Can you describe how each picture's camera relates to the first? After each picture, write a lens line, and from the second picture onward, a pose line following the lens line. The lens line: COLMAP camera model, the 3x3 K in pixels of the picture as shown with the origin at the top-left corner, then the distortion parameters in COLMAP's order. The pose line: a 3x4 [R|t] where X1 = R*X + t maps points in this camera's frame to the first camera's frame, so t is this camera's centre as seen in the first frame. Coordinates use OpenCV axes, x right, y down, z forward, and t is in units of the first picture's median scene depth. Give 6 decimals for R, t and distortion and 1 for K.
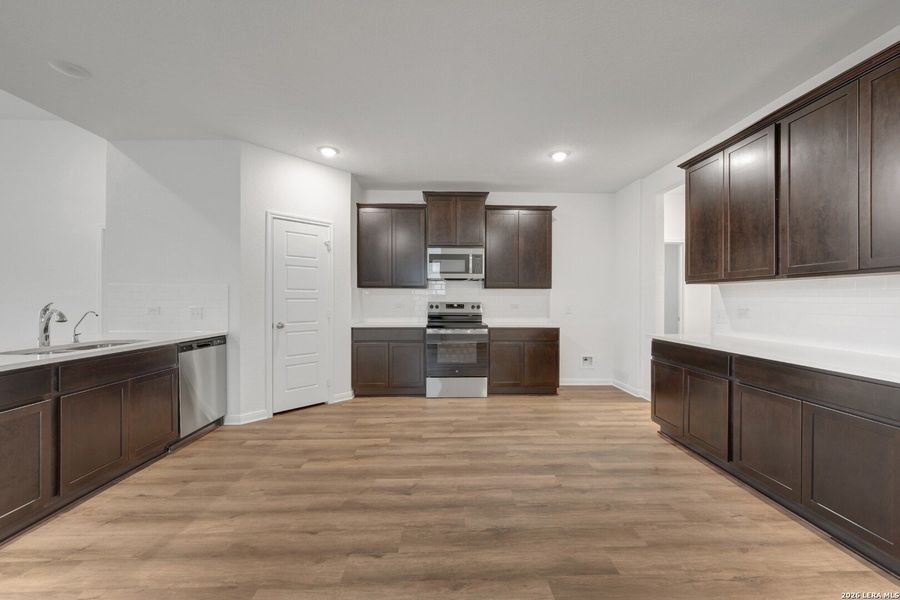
lens RADIAL K [[356.4, 0, 452.7], [0, 356.4, 300.6], [0, 0, 1]] dist [0.001025, 0.000316]
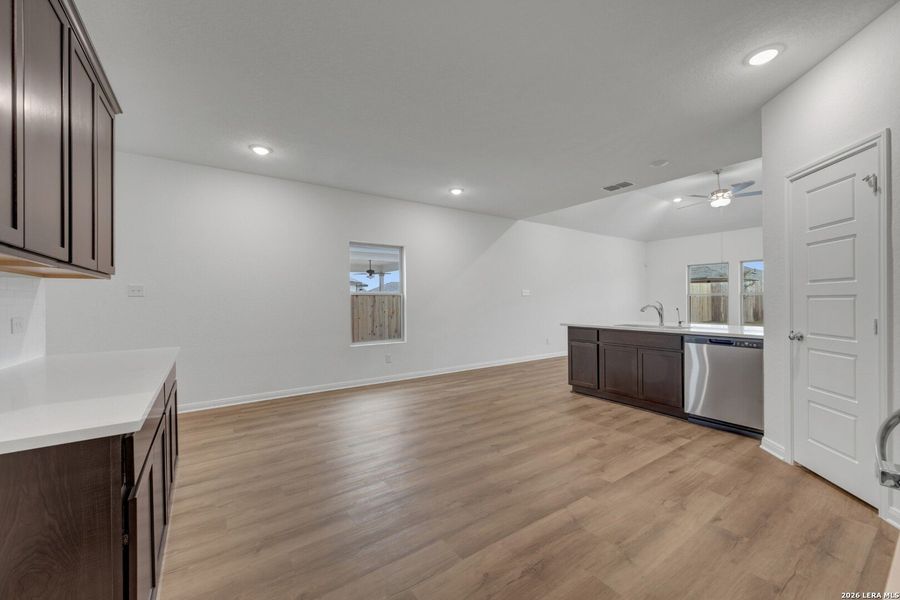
lens RADIAL K [[356.4, 0, 452.7], [0, 356.4, 300.6], [0, 0, 1]] dist [0.001025, 0.000316]
pose [[-0.838839, 0.003256, -0.544369, 0.464103], [0.003856, 0.999993, 0.000040, -0.000128], [0.544365, -0.002066, -0.838846, 1.302987]]
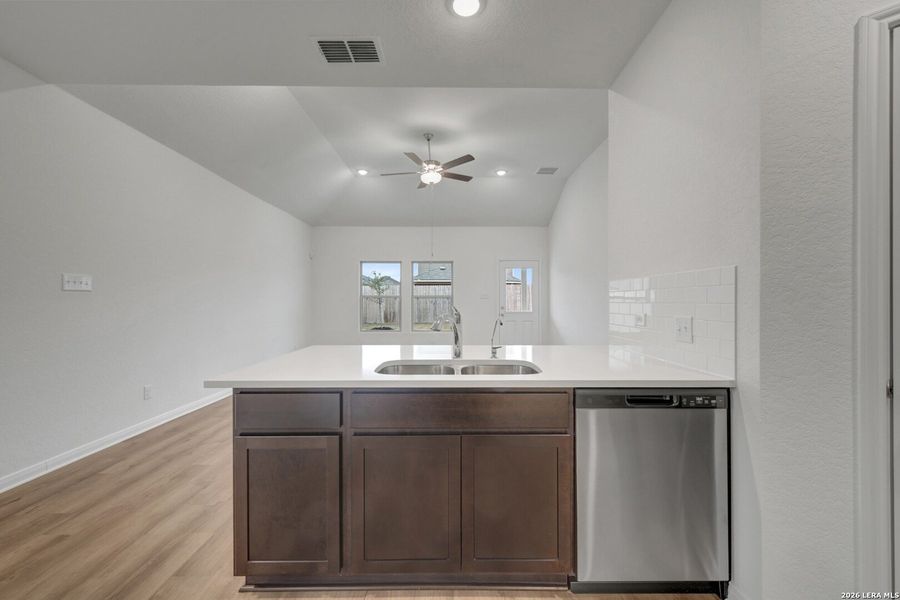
lens RADIAL K [[362.0, 0, 455.1], [0, 362.0, 301.8], [0, 0, 1]] dist [-0.000665, -0.000108]
pose [[-0.019718, -0.003411, -0.999800, -0.207506], [-0.002621, 0.999991, -0.003360, -0.001263], [0.999802, 0.002554, -0.019727, 0.684771]]
